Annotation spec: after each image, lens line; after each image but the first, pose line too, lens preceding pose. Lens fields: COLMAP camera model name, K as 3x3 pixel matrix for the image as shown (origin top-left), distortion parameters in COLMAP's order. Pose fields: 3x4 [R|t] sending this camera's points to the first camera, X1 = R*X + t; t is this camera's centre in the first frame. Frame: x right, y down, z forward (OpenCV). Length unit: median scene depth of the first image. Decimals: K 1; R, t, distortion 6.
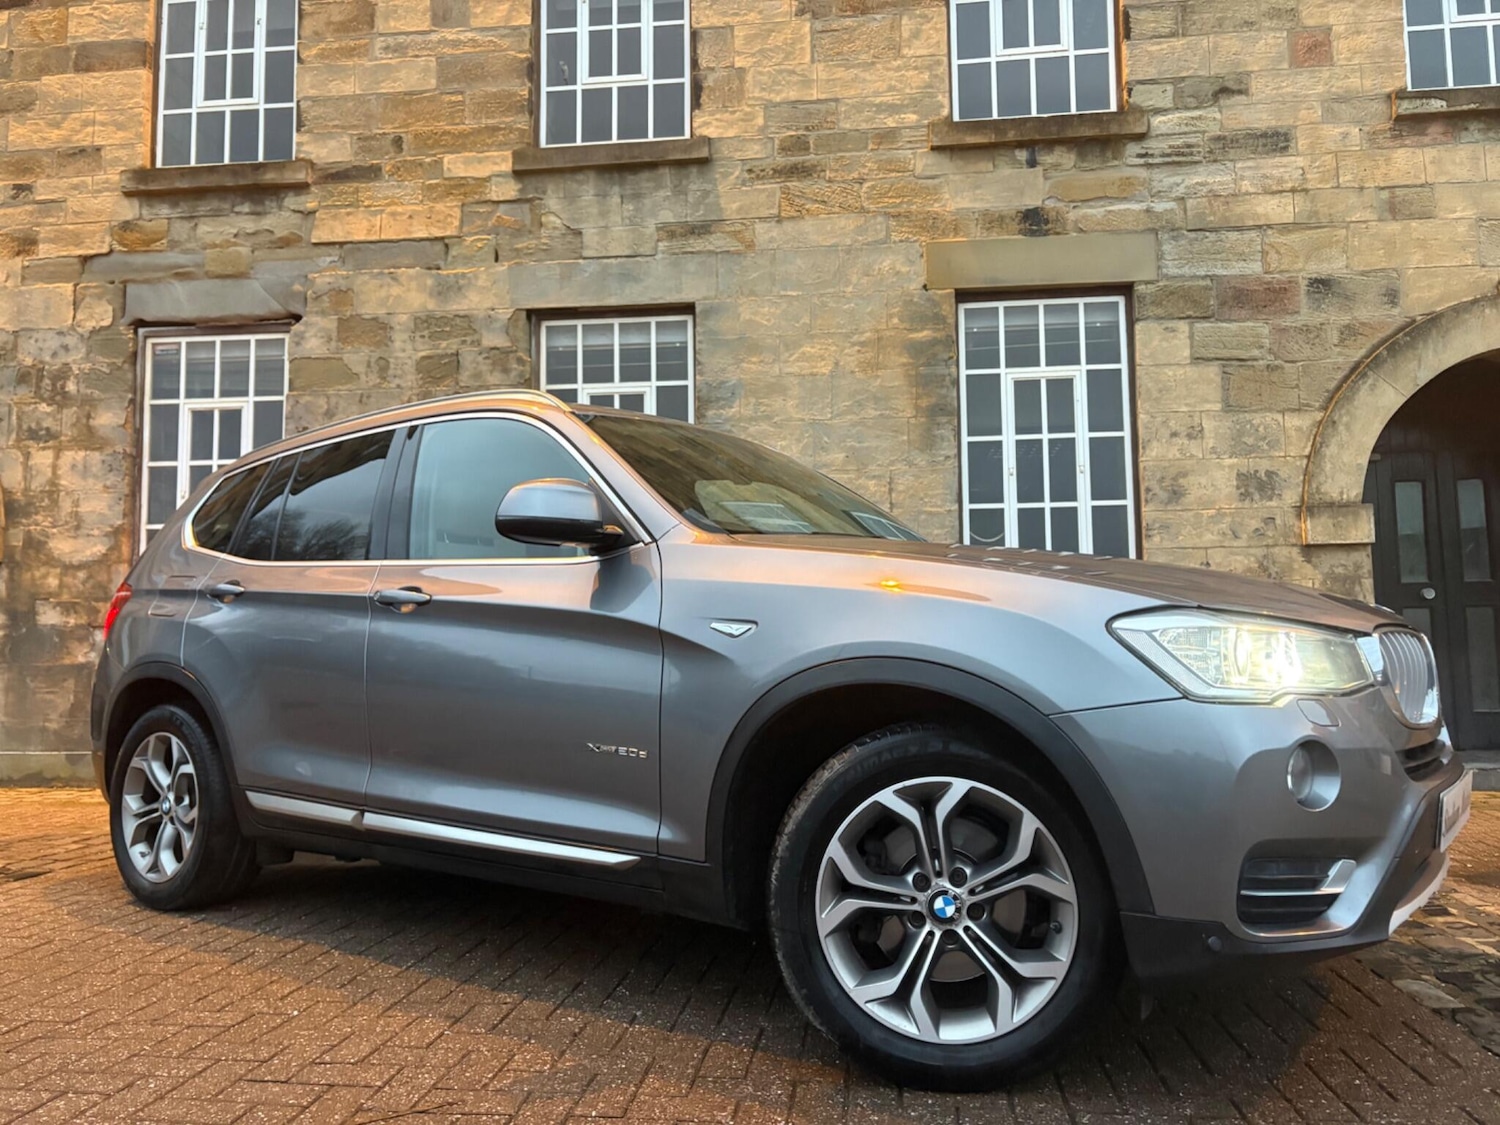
lens RADIAL K [[1144.6, 0, 752.4], [0, 1144.6, 553.0], [0, 0, 1]] dist [0.039350, -0.033280]
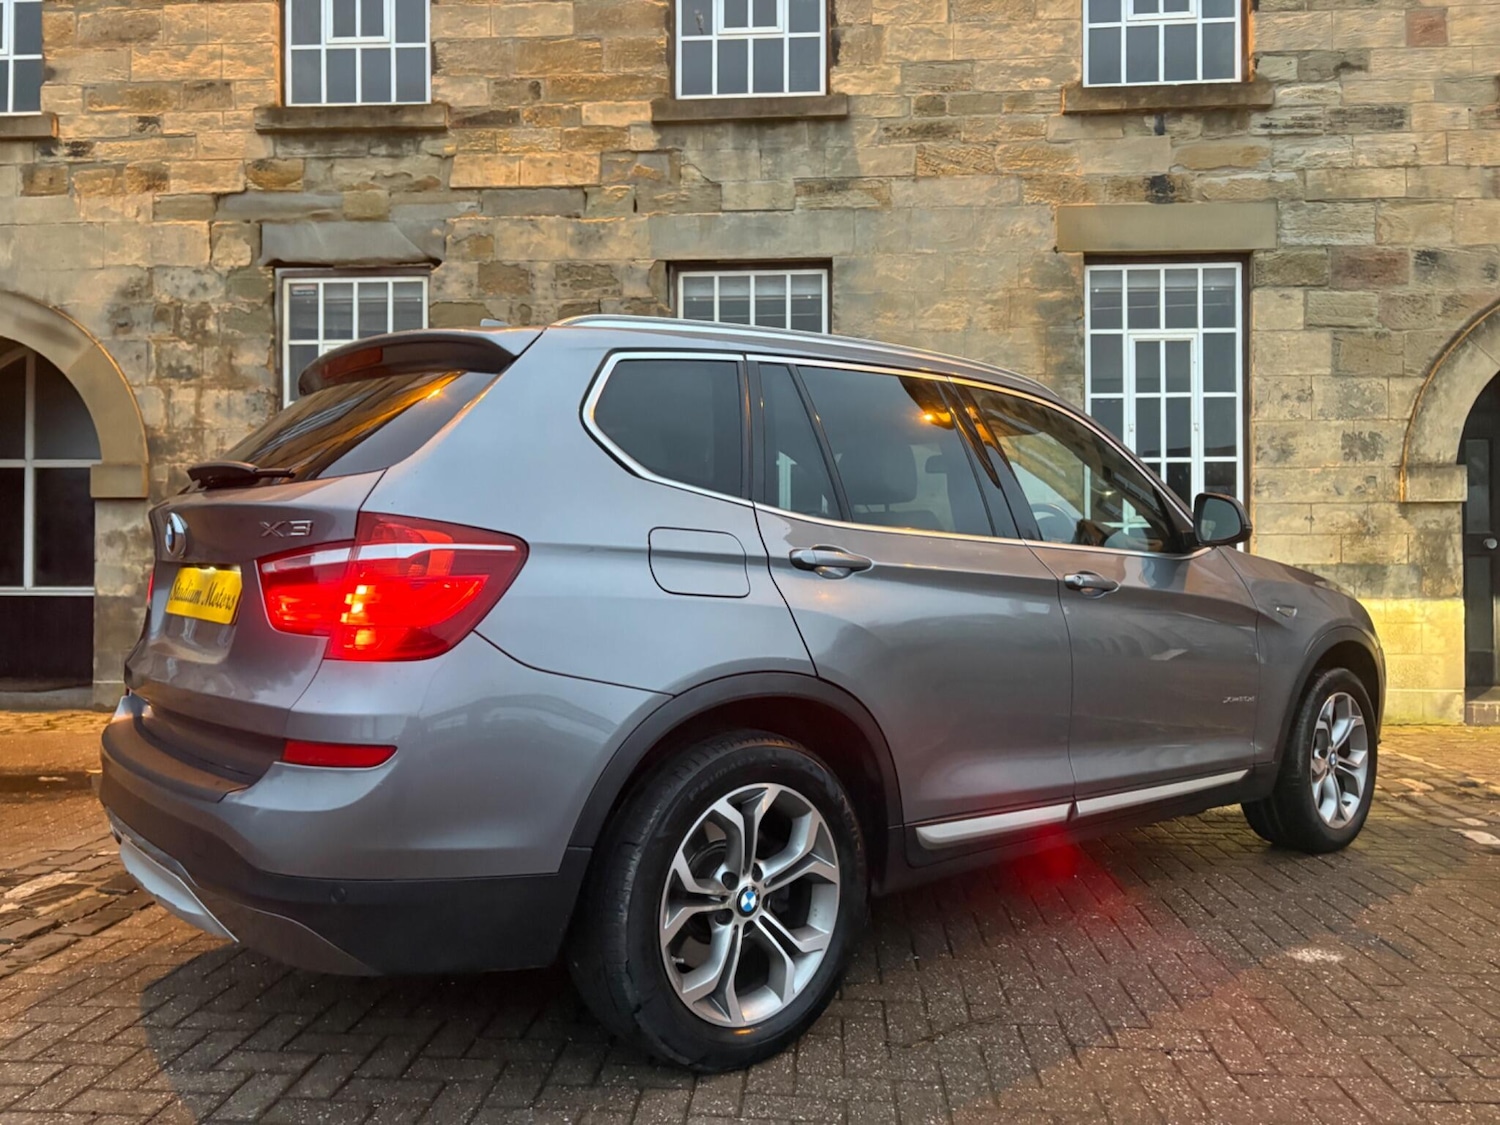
lens RADIAL K [[1144.6, 0, 744.1], [0, 1144.6, 550.8], [0, 0, 1]] dist [0.039350, -0.033280]
pose [[0.998648, 0.010629, 0.050877, -0.179879], [-0.014582, 0.996849, 0.077966, -0.034061], [-0.049888, -0.078603, 0.995657, -0.051777]]
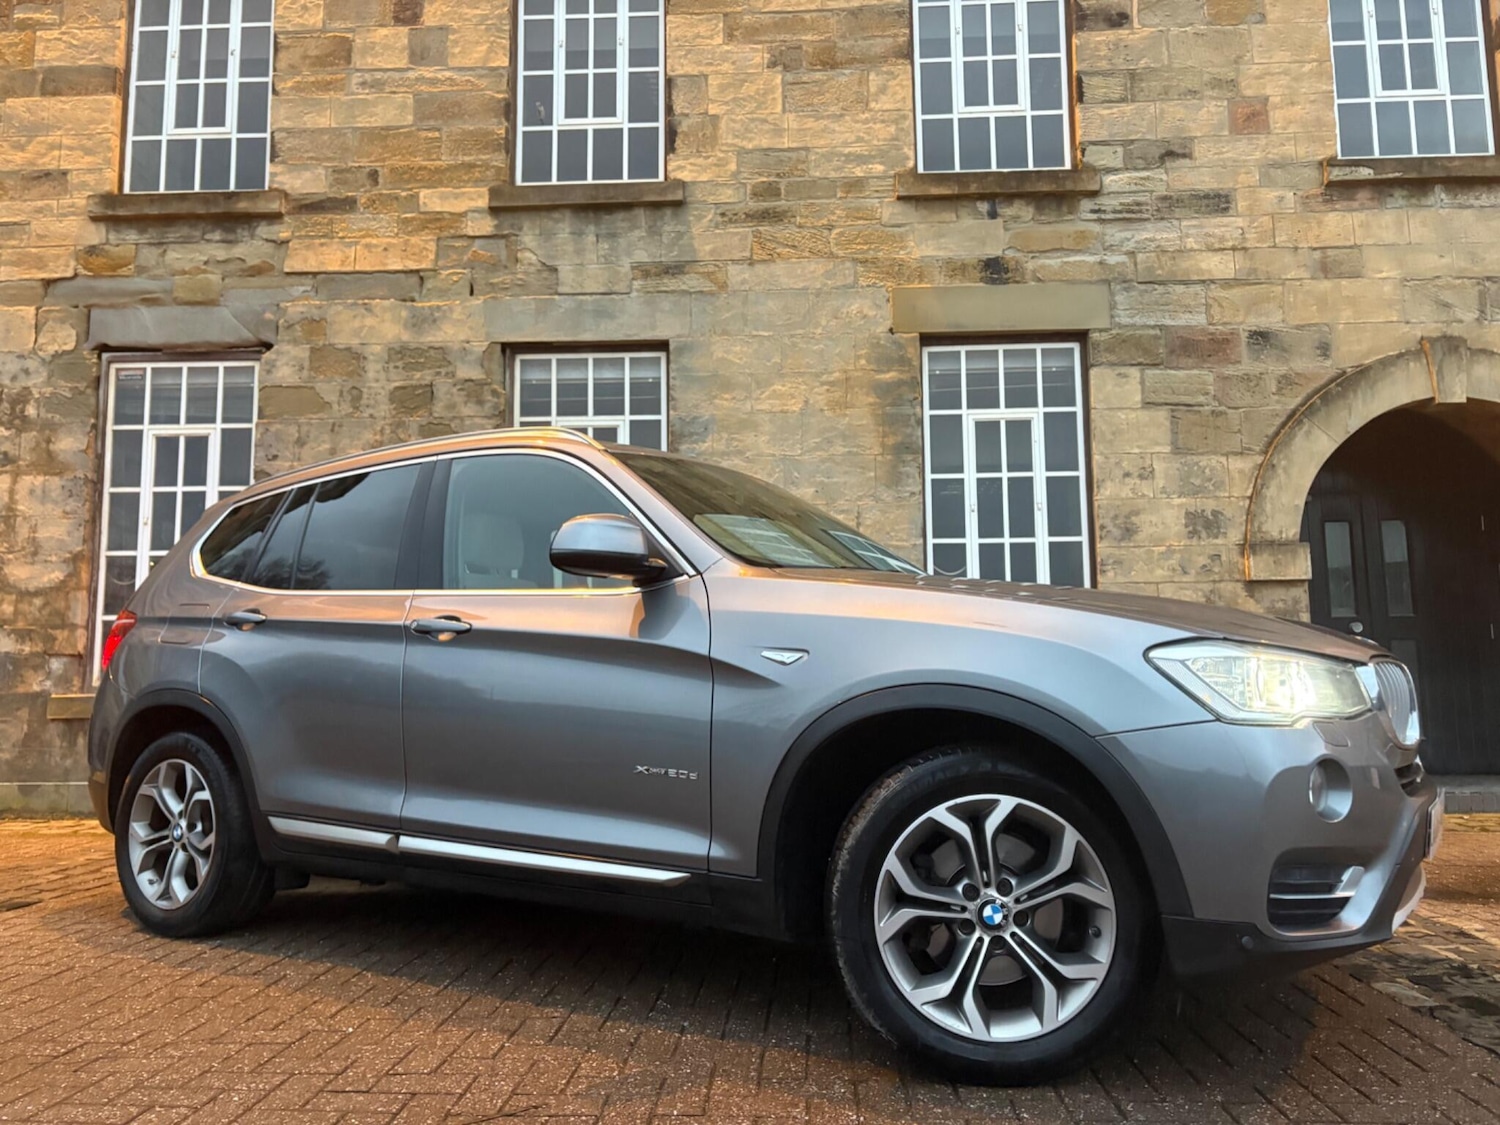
lens RADIAL K [[1144.6, 0, 754.6], [0, 1144.6, 550.5], [0, 0, 1]] dist [0.039350, -0.033280]
pose [[0.997741, 0.009414, 0.066517, -0.039872], [-0.007501, 0.999552, -0.028958, -0.000764], [-0.066760, 0.028393, 0.997365, -0.023152]]
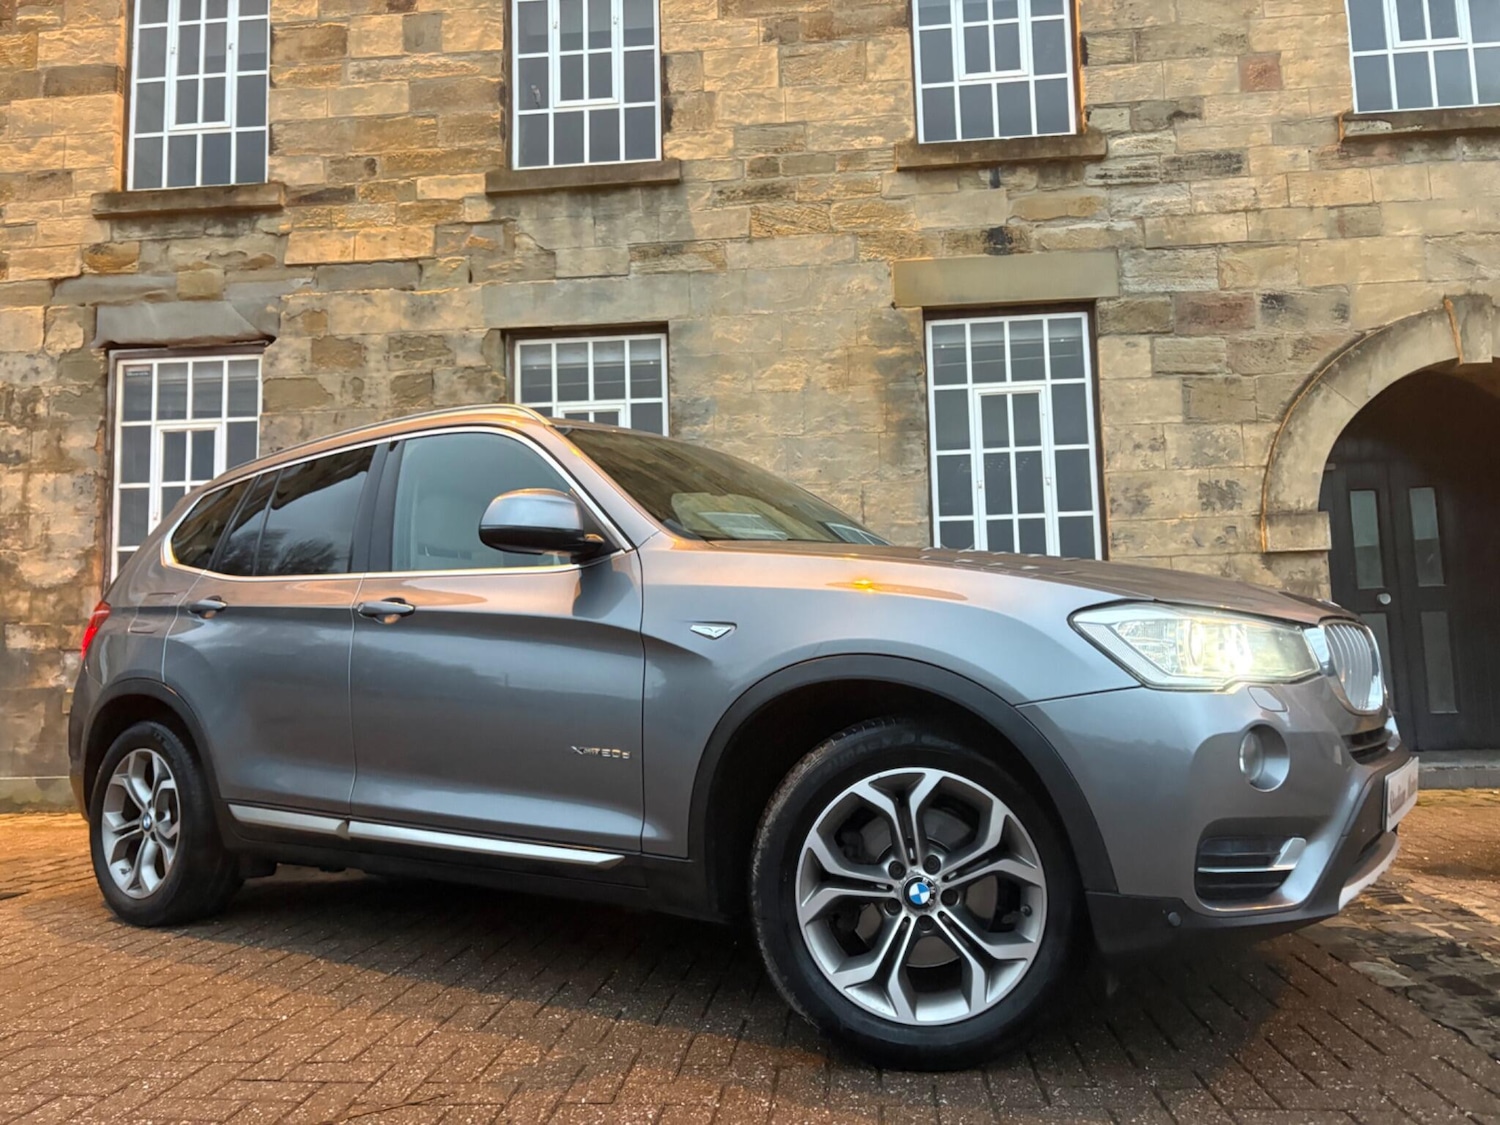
lens RADIAL K [[1144.6, 0, 759.3], [0, 1144.6, 550.1], [0, 0, 1]] dist [0.039350, -0.033280]
pose [[0.999502, -0.011990, 0.029185, -0.001316], [0.012556, 0.999735, -0.019270, 0.004604], [-0.028947, 0.019627, 0.999388, -0.012485]]
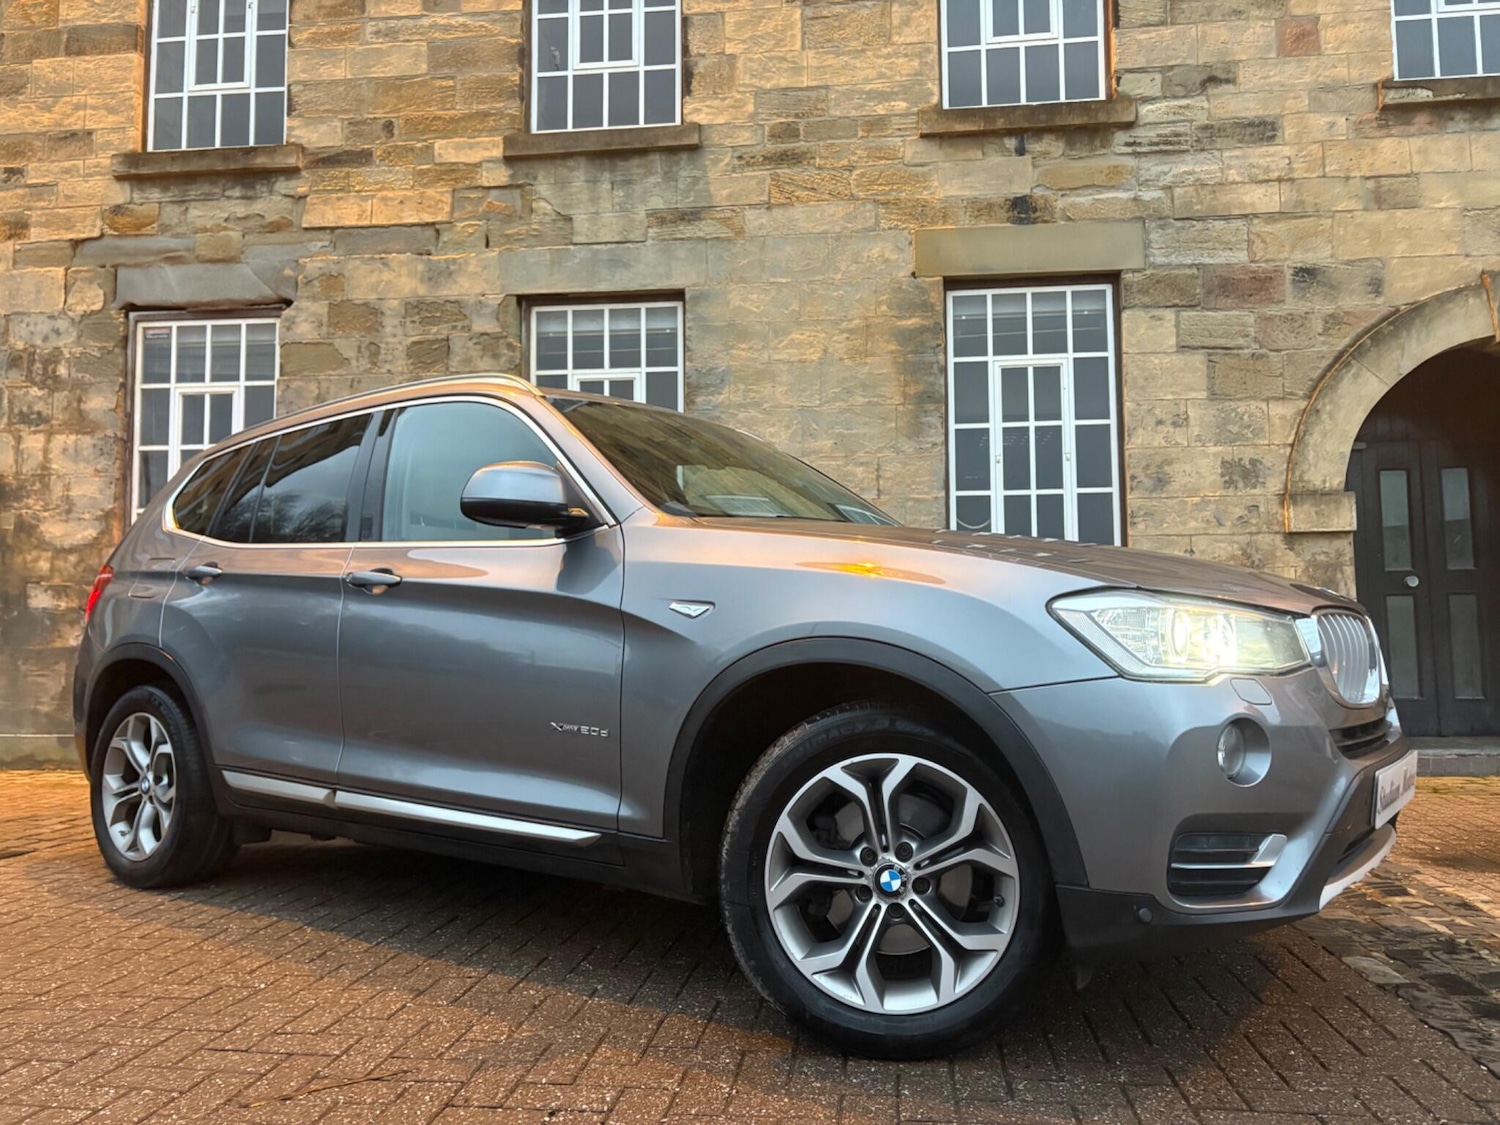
lens RADIAL K [[1144.6, 0, 761.3], [0, 1144.6, 551.4], [0, 0, 1]] dist [0.039350, -0.033280]
pose [[0.999989, 0.003349, 0.003286, 0.014343], [-0.003379, 0.999953, 0.009037, 0.001759], [-0.003255, -0.009048, 0.999954, -0.005683]]
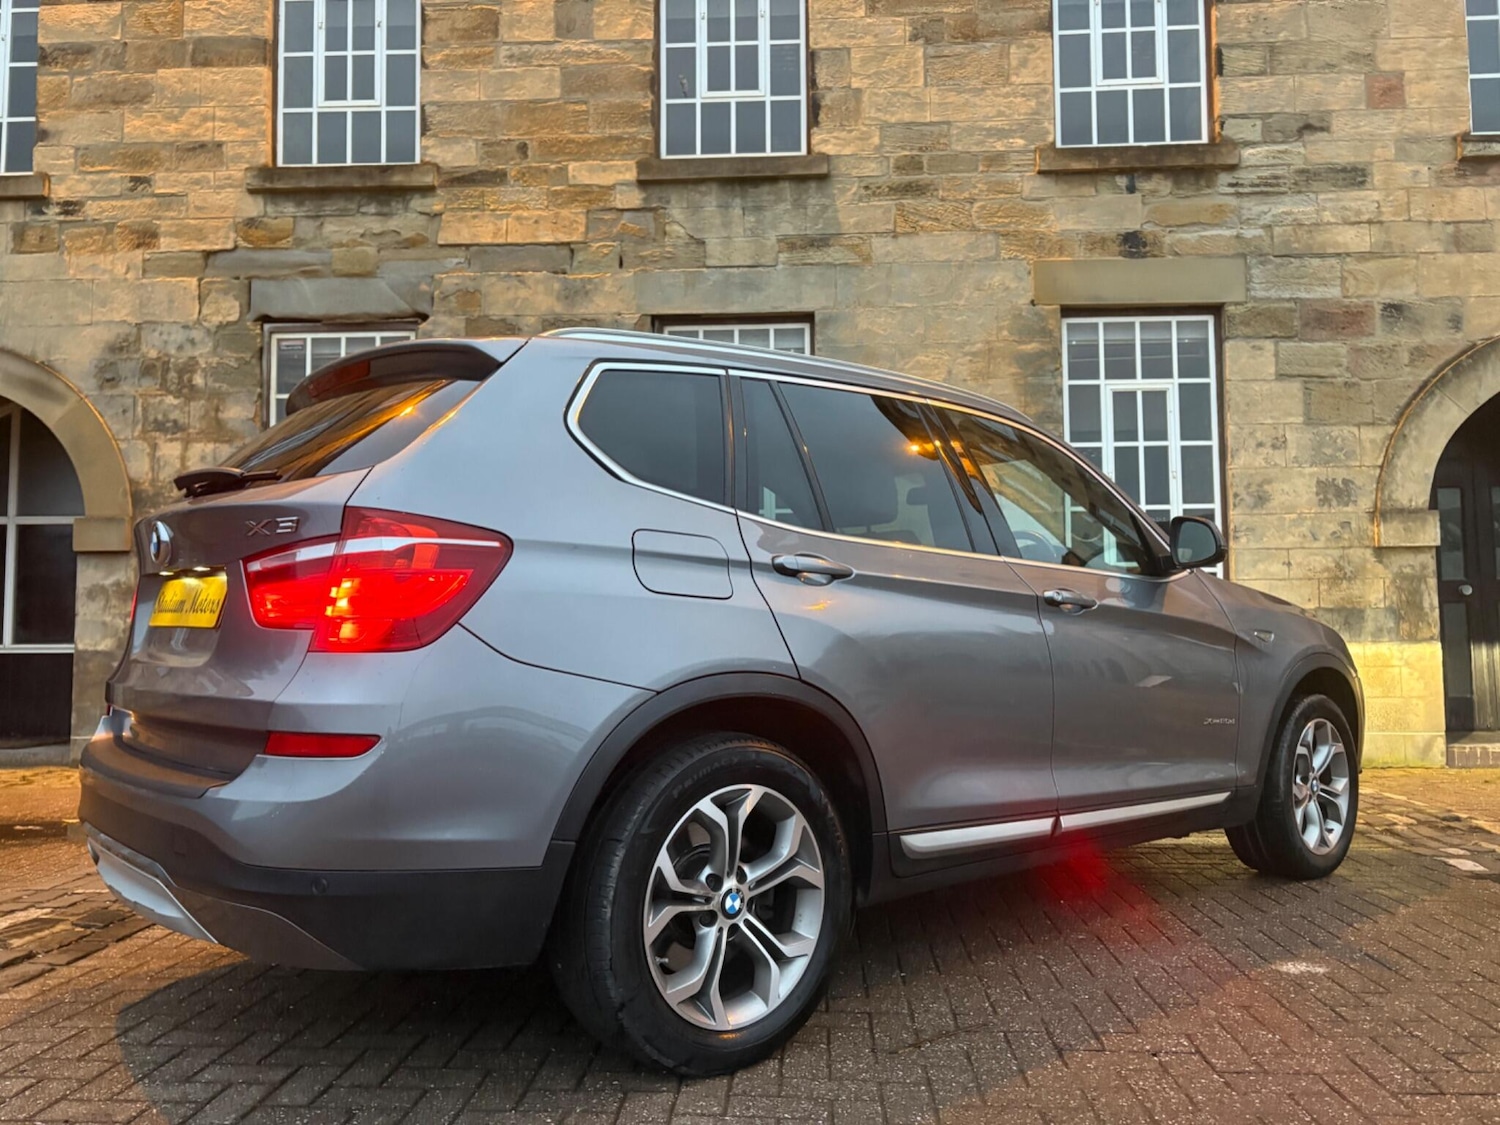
lens RADIAL K [[1144.6, 0, 750.0], [0, 1144.6, 563.1], [0, 0, 1]] dist [0.039350, -0.033280]
pose [[0.997733, 0.007592, 0.066874, -0.178598], [-0.009308, 0.999635, 0.025381, -0.013004], [-0.066657, -0.025946, 0.997439, -0.057699]]
